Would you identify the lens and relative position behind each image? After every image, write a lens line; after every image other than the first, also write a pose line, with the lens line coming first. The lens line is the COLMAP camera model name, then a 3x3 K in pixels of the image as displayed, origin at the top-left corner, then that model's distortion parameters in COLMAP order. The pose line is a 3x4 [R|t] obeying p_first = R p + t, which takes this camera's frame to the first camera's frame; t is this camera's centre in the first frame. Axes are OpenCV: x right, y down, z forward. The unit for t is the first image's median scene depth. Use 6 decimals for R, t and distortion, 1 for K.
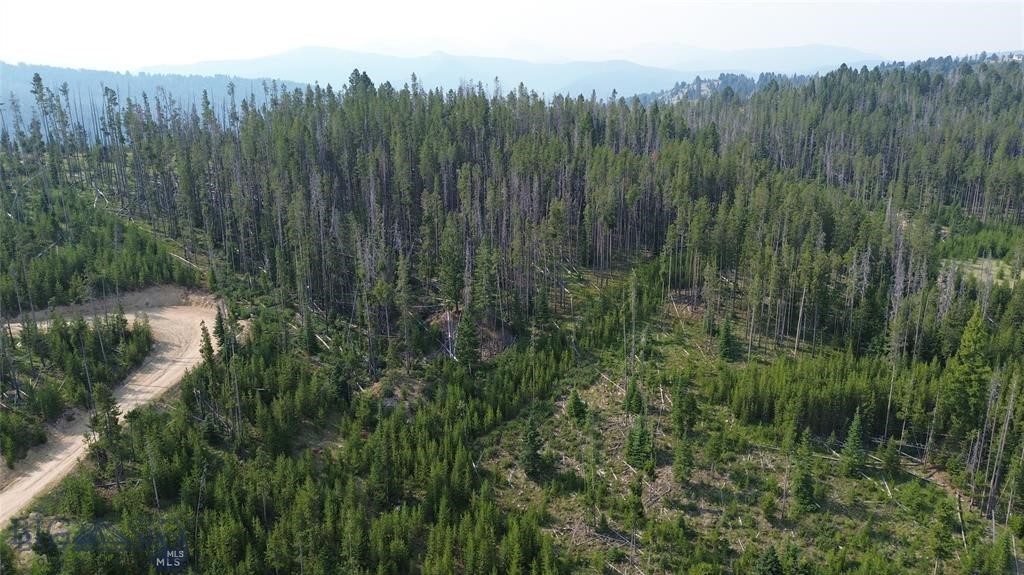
lens RADIAL K [[727.4, 0, 516.2], [0, 727.4, 290.1], [0, 0, 1]] dist [0.057708, -0.038767]
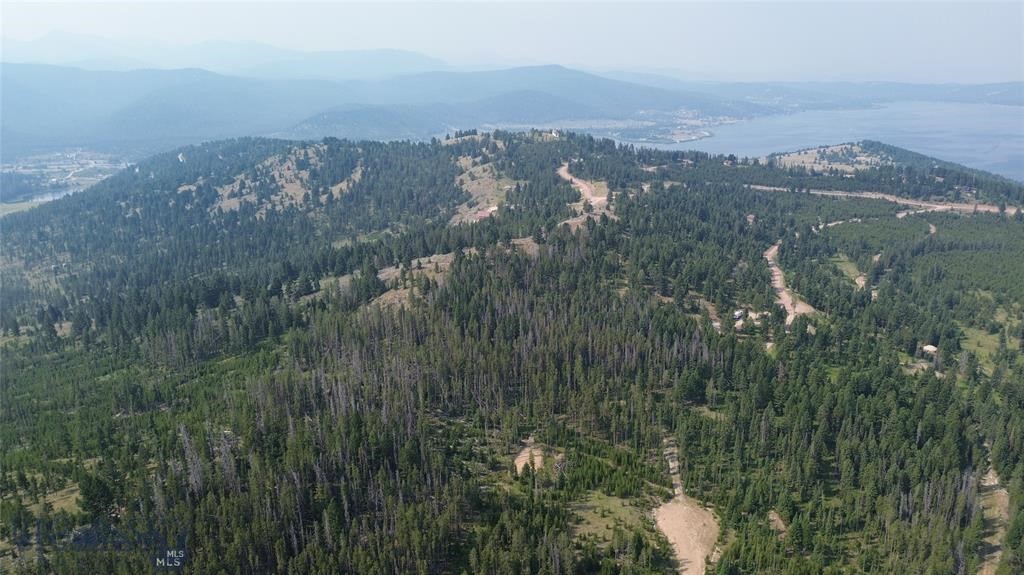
lens RADIAL K [[727.4, 0, 516.1], [0, 727.4, 285.7], [0, 0, 1]] dist [0.057708, -0.038767]
pose [[0.858402, -0.149774, 0.490626, -0.326128], [0.142690, 0.988396, 0.052078, -1.034462], [-0.492733, 0.025303, 0.869813, -0.458177]]
